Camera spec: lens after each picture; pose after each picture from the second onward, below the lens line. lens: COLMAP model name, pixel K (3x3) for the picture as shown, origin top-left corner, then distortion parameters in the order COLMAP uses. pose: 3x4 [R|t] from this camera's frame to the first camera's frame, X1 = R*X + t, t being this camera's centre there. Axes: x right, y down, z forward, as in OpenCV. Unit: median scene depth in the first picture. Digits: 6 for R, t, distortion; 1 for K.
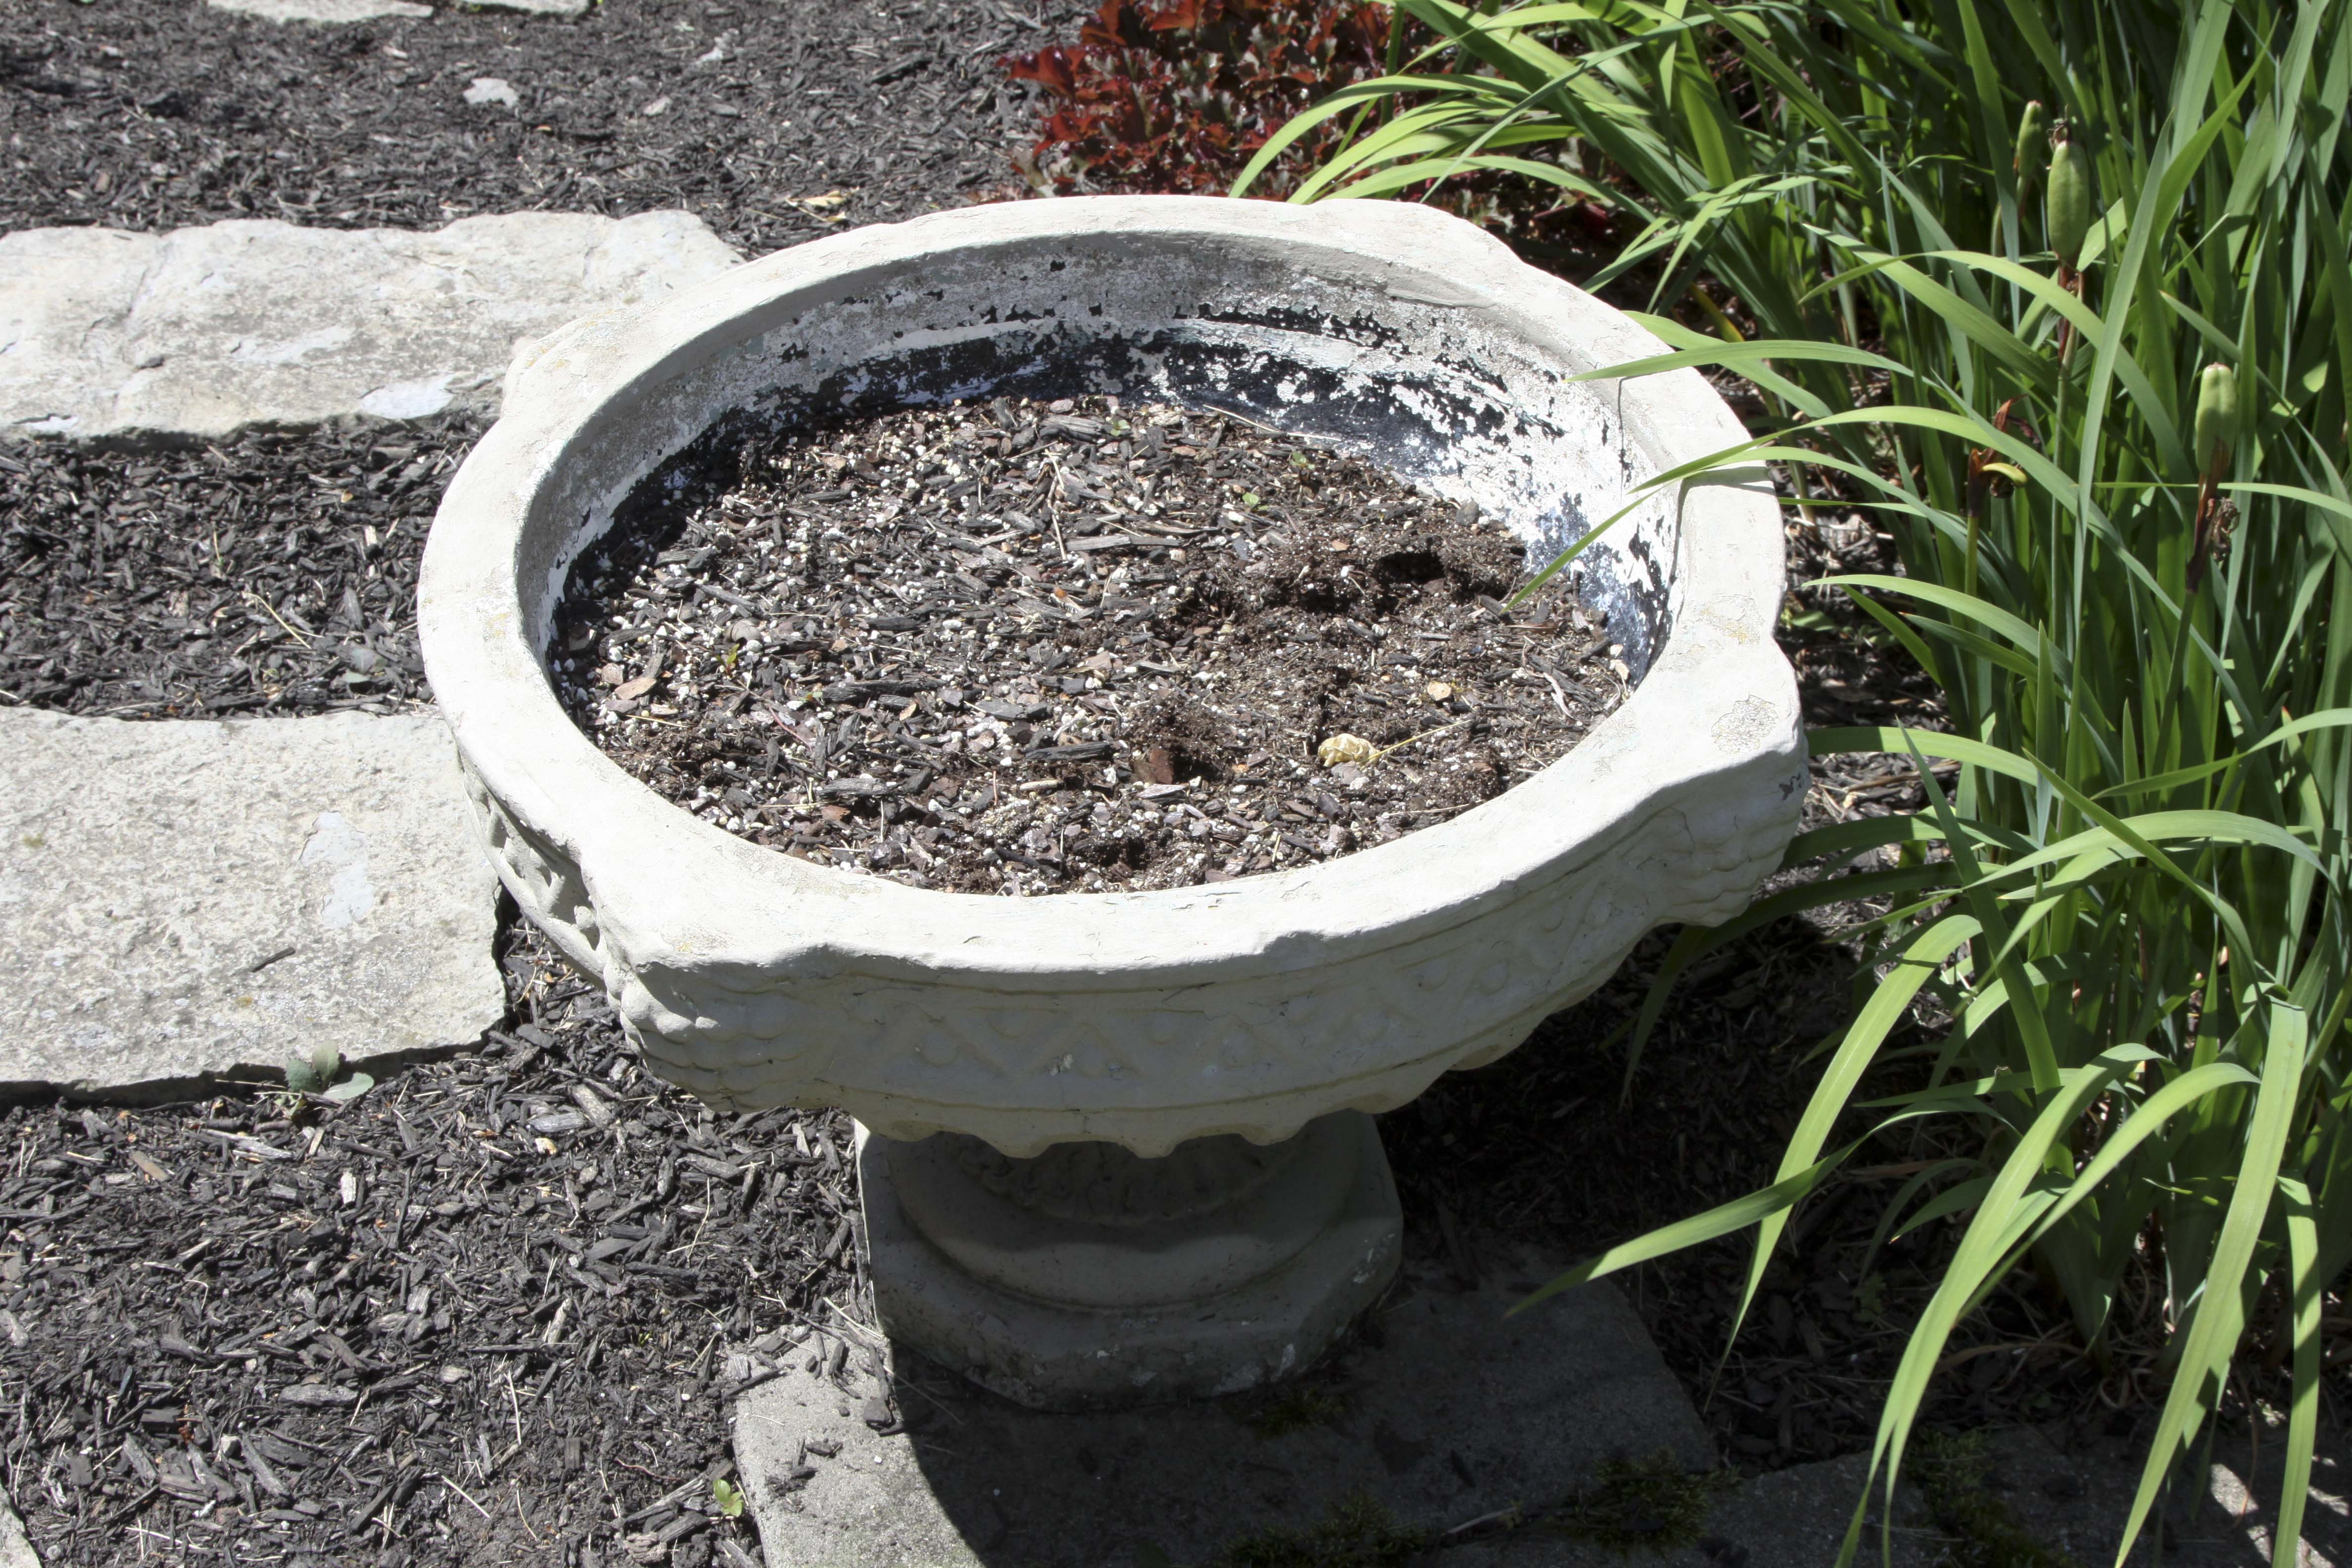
lens RADIAL K [[3411.1, 0, 1176.0], [0, 3411.1, 784.0], [0, 0, 1]] dist [-0.016603, -0.034369]
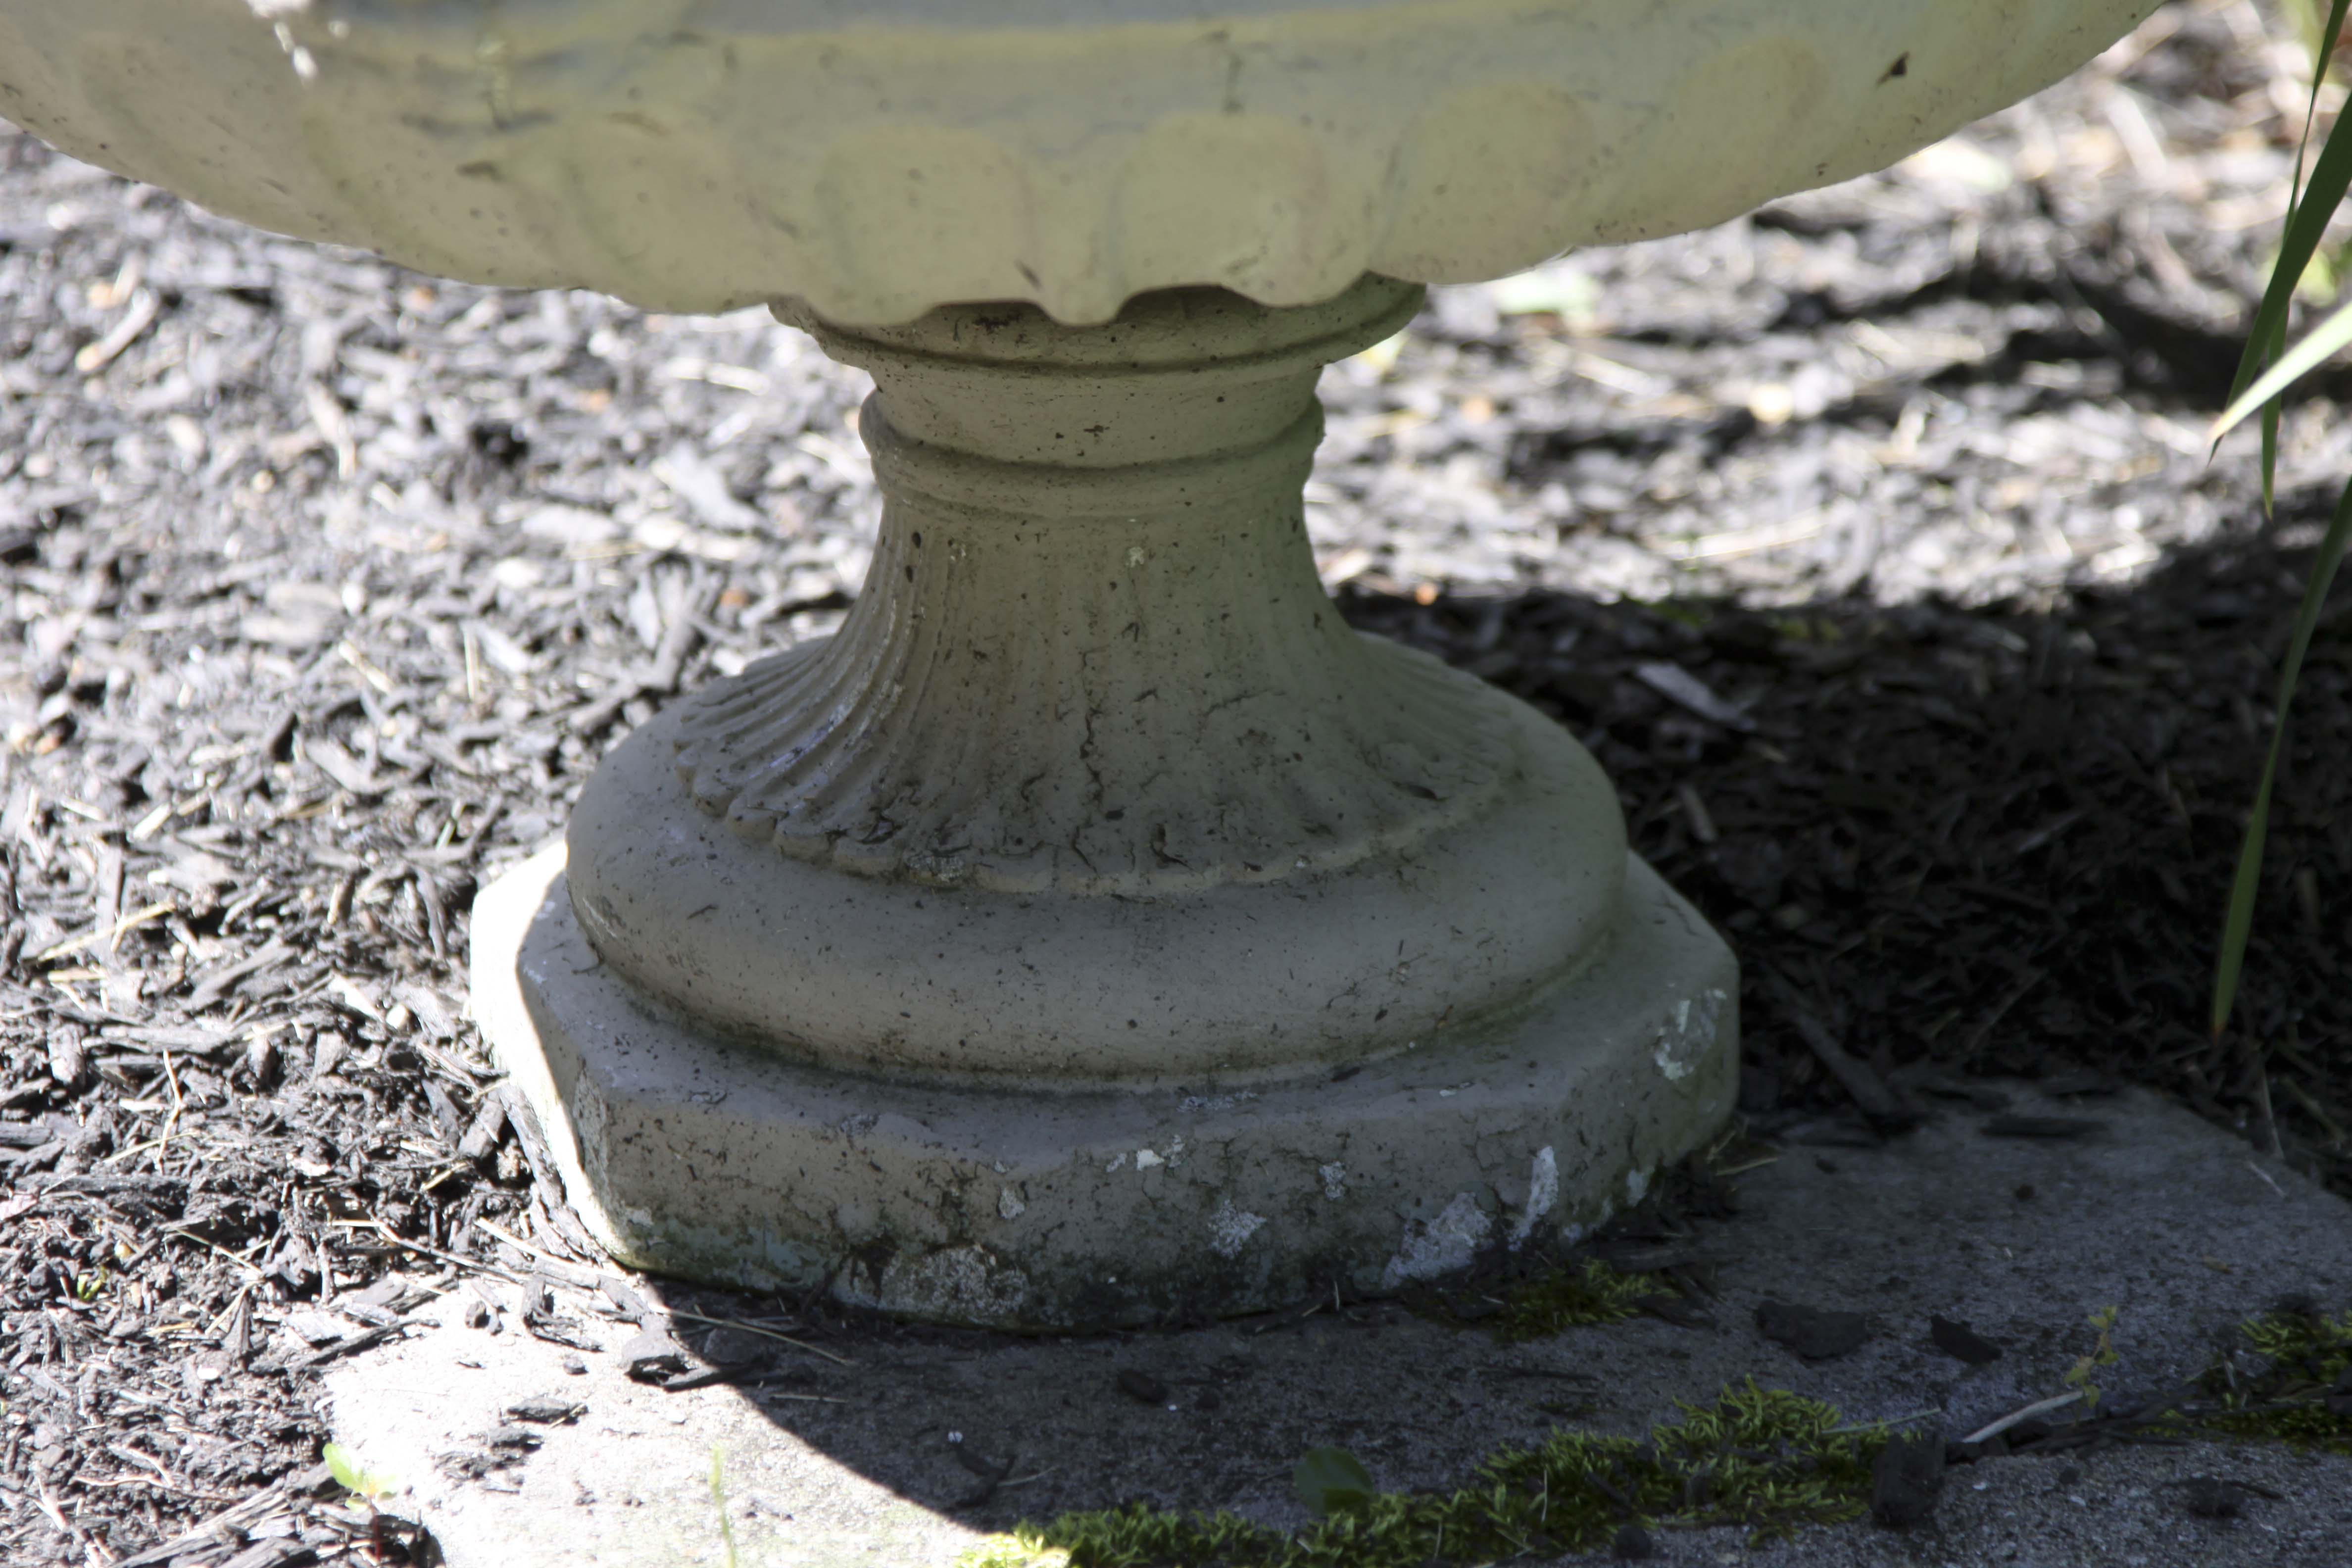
lens RADIAL K [[10443.2, 0, 1176.0], [0, 10443.2, 784.0], [0, 0, 1]] dist [0.845849, -11.979987]
pose [[0.989278, -0.064543, 0.131005, -0.189235], [0.099767, 0.953771, -0.283491, 0.494370], [-0.106652, 0.293522, 0.949984, -0.321421]]
